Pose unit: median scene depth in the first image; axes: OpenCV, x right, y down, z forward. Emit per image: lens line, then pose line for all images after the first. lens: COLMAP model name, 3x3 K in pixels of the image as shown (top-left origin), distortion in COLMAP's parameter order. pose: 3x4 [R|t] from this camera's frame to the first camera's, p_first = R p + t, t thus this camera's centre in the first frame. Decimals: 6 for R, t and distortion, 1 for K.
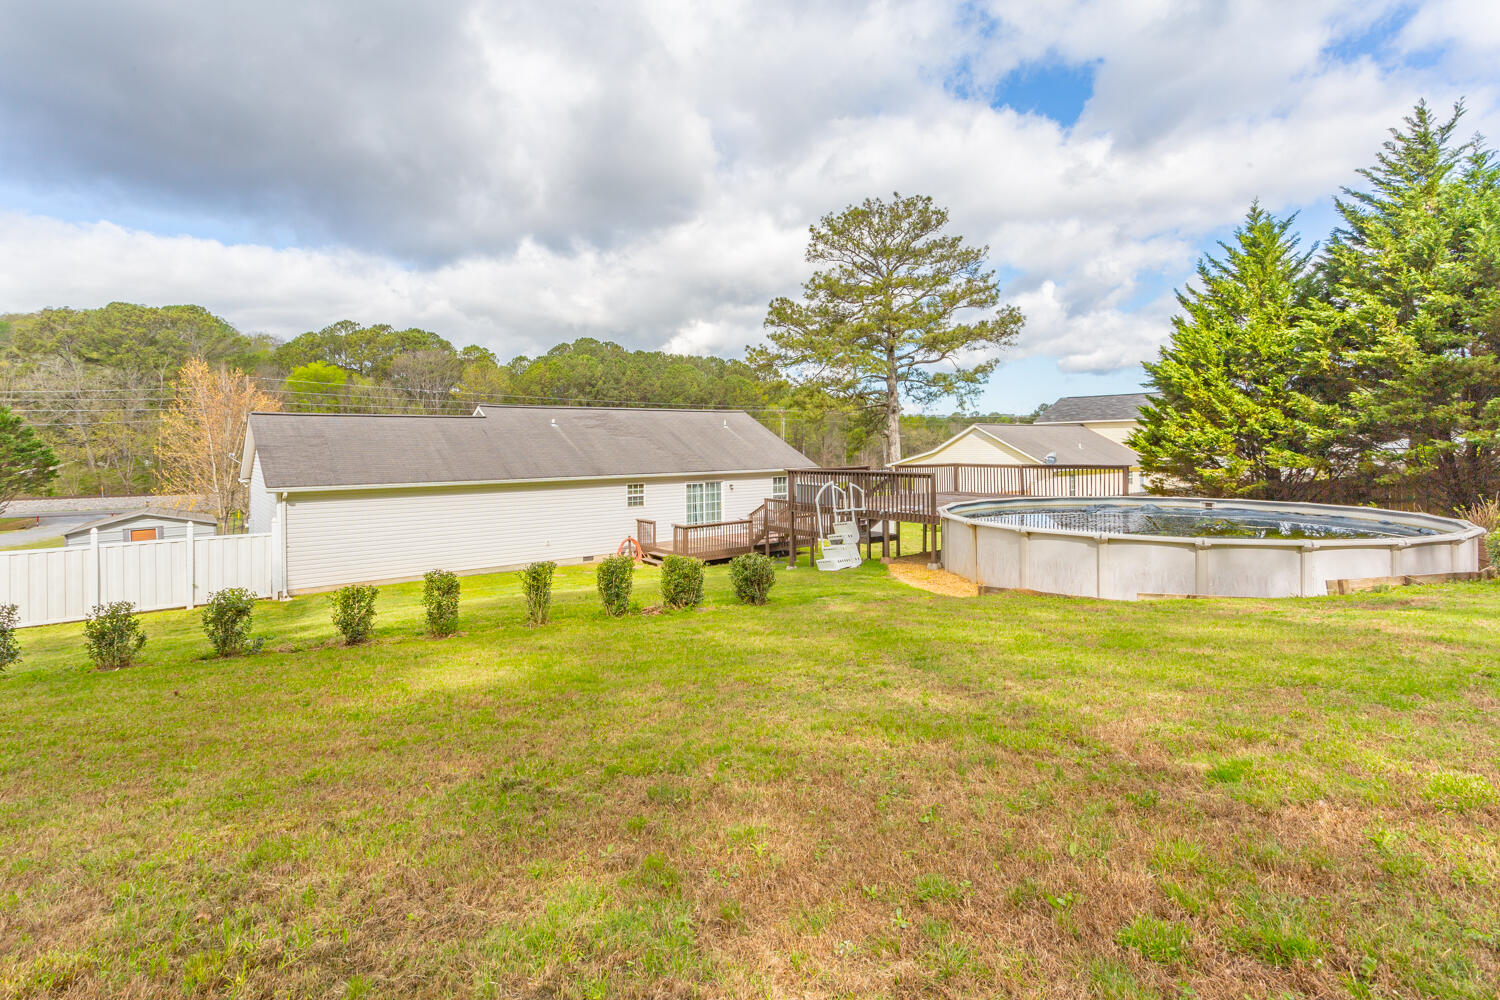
lens RADIAL K [[734.9, 0, 733.2], [0, 734.9, 490.4], [0, 0, 1]] dist [0.002807, 0.001105]
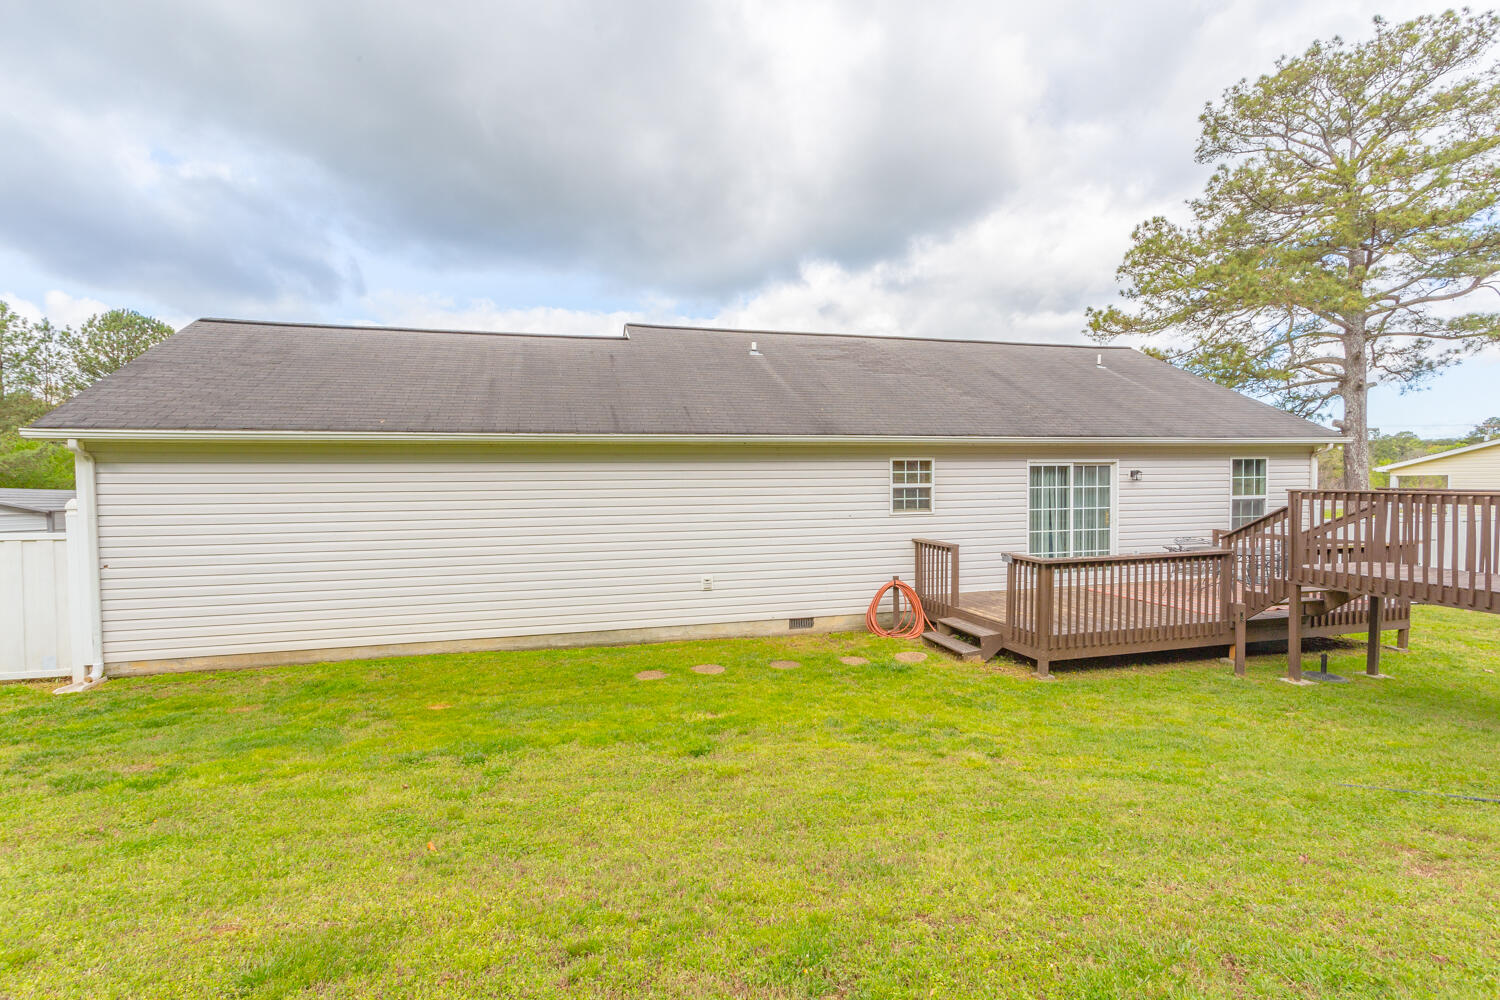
lens RADIAL K [[734.9, 0, 733.2], [0, 734.9, 490.4], [0, 0, 1]] dist [0.002807, 0.001105]
pose [[0.924773, 0.008190, -0.380430, -0.058164], [-0.024659, 0.998957, -0.038437, 0.026742], [0.379718, 0.044926, 0.924011, 0.501798]]
